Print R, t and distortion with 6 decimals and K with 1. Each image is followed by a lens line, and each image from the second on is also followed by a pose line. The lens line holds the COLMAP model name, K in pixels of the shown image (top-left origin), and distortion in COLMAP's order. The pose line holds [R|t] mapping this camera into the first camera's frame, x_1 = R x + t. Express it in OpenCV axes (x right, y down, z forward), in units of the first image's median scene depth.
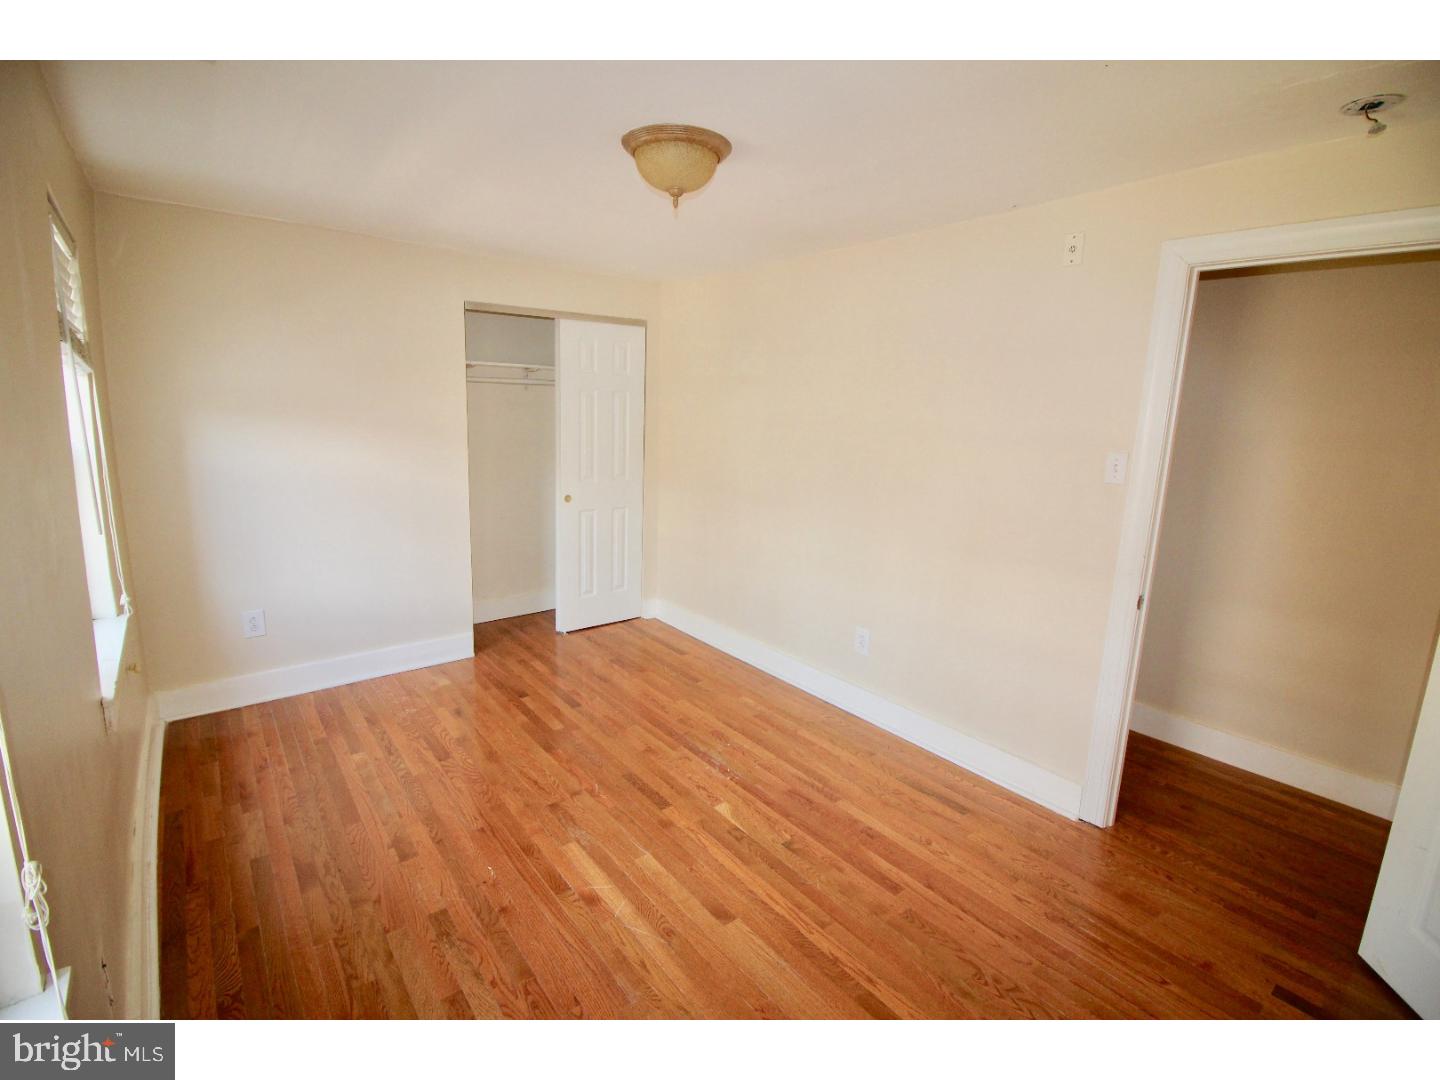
lens RADIAL K [[668.0, 0, 721.5], [0, 668.0, 536.2], [0, 0, 1]] dist [0.013270, -0.000923]
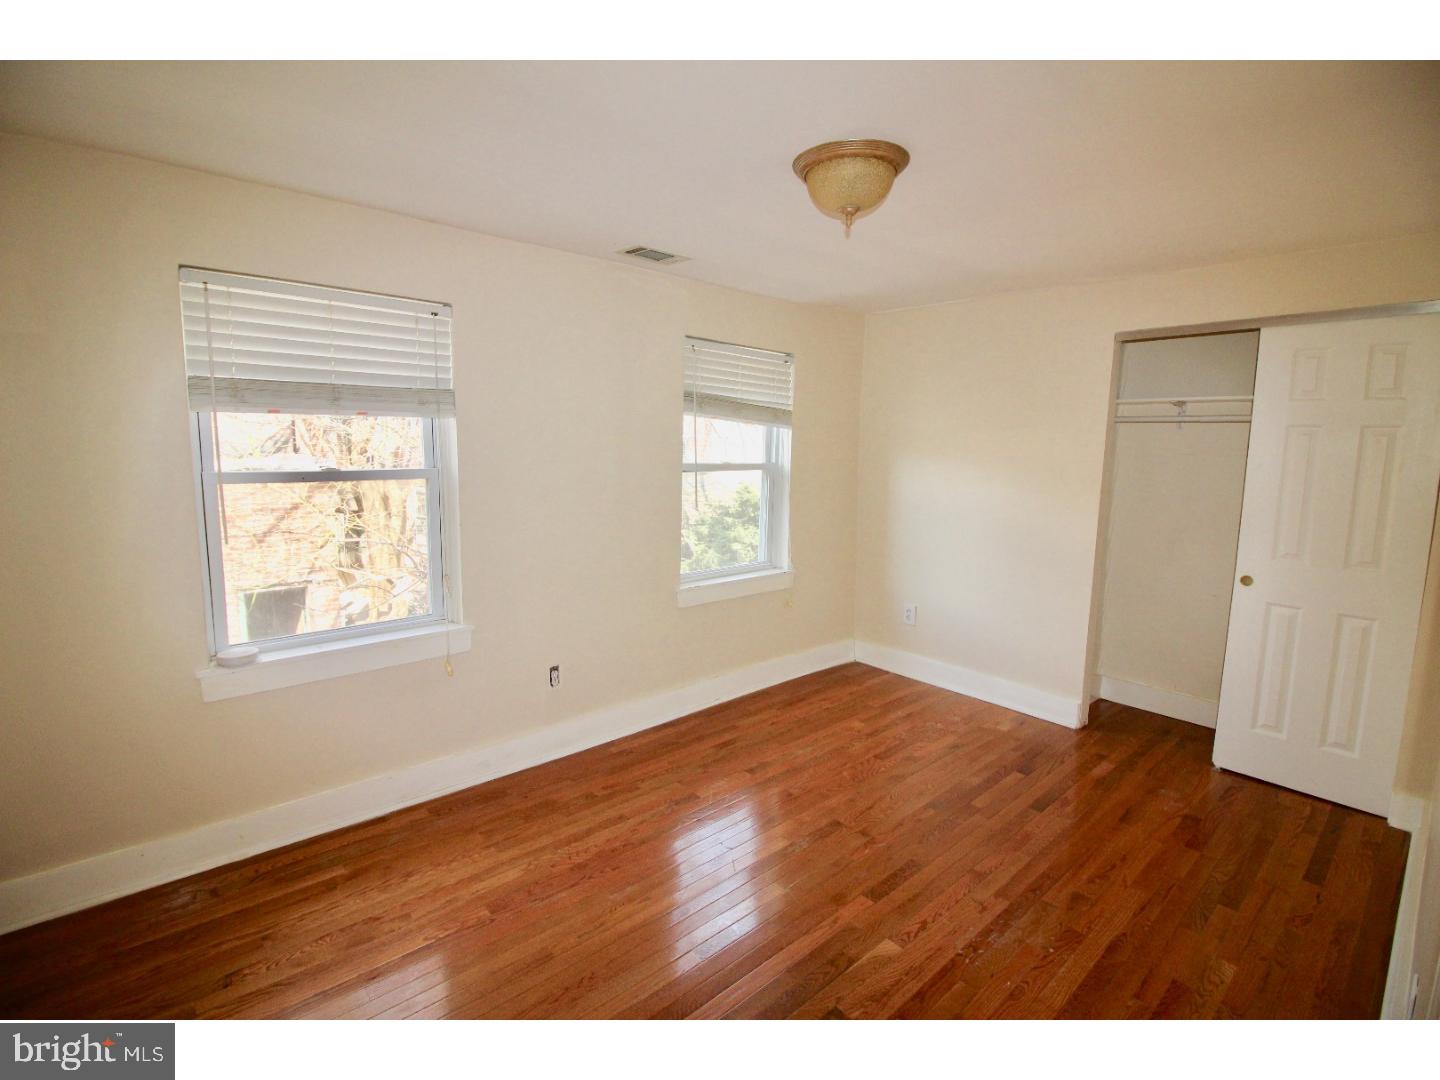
lens RADIAL K [[668.0, 0, 723.2], [0, 668.0, 534.5], [0, 0, 1]] dist [0.013270, -0.000923]
pose [[0.048461, 0.110908, -0.992648, 0.558338], [-0.209466, 0.972845, 0.098470, -0.073863], [0.976614, 0.203154, 0.070376, 0.520678]]
